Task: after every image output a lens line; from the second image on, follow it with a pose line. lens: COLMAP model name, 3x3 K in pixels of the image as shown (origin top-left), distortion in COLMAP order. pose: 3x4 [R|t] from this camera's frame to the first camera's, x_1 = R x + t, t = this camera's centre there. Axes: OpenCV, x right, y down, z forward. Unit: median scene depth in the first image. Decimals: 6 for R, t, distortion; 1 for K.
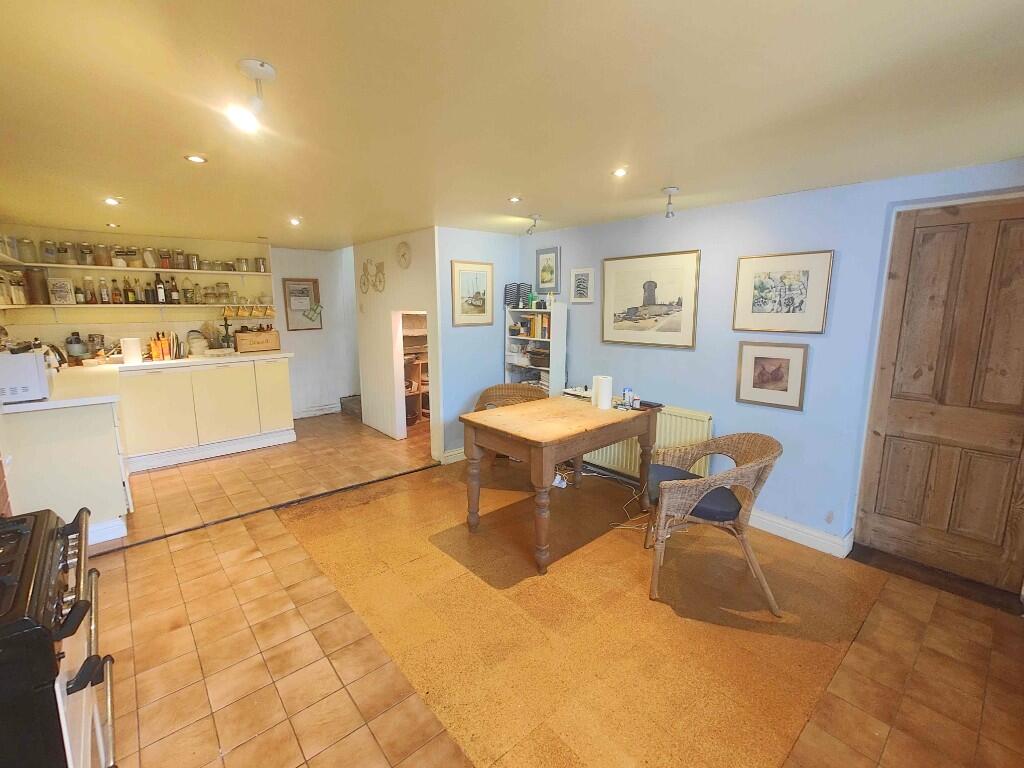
lens RADIAL K [[450.3, 0, 510.8], [0, 450.3, 379.5], [0, 0, 1]] dist [0.007516, 0.000472]
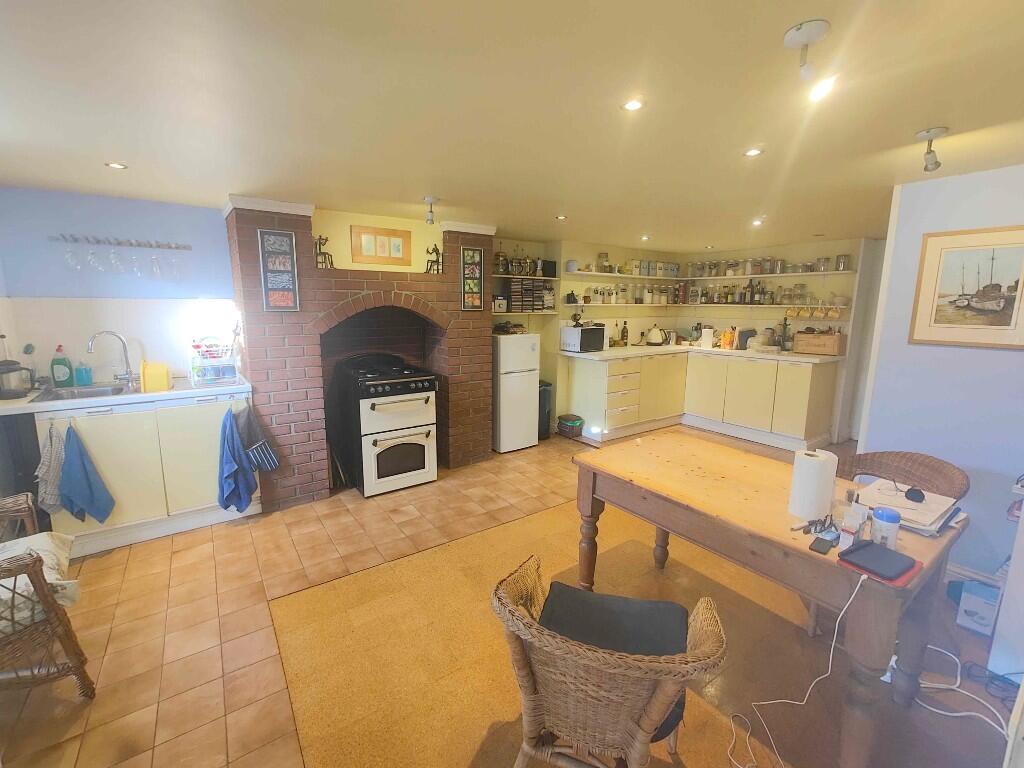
lens RADIAL K [[450.3, 0, 510.8], [0, 450.3, 379.5], [0, 0, 1]] dist [0.007516, 0.000472]
pose [[-0.096332, 0.170376, -0.980659, 0.529648], [-0.176500, 0.966703, 0.185290, -0.086696], [0.979575, 0.190936, -0.063053, 0.507884]]
